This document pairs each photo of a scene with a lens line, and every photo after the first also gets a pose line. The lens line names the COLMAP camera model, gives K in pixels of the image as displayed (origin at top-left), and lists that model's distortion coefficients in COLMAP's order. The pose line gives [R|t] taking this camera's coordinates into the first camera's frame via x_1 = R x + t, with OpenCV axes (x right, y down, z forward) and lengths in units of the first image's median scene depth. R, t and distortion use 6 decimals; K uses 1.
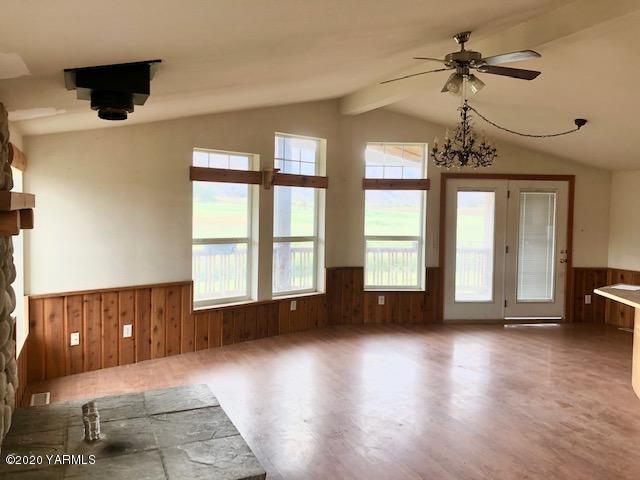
lens RADIAL K [[521.0, 0, 343.3], [0, 521.0, 238.5], [0, 0, 1]] dist [-0.004853, 0.000208]
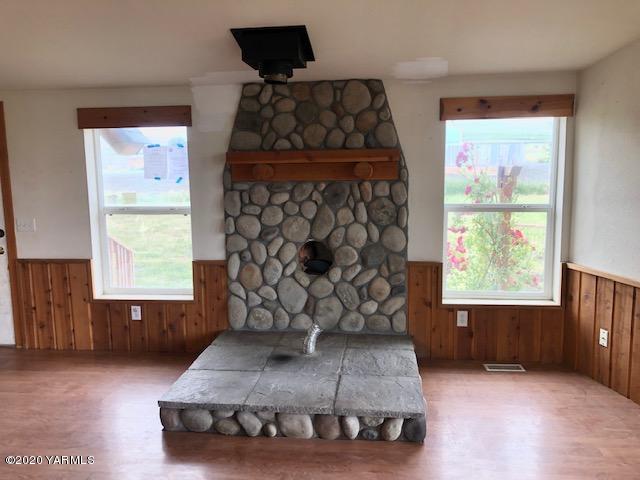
lens RADIAL K [[519.8, 0, 320.0], [0, 519.8, 240.0], [0, 0, 1]] dist [0.036947, -0.007282]
pose [[-0.553725, 0.117289, -0.824398, 0.234277], [-0.037801, 0.985469, 0.165595, -0.039736], [0.831841, 0.122857, -0.541245, 0.787297]]
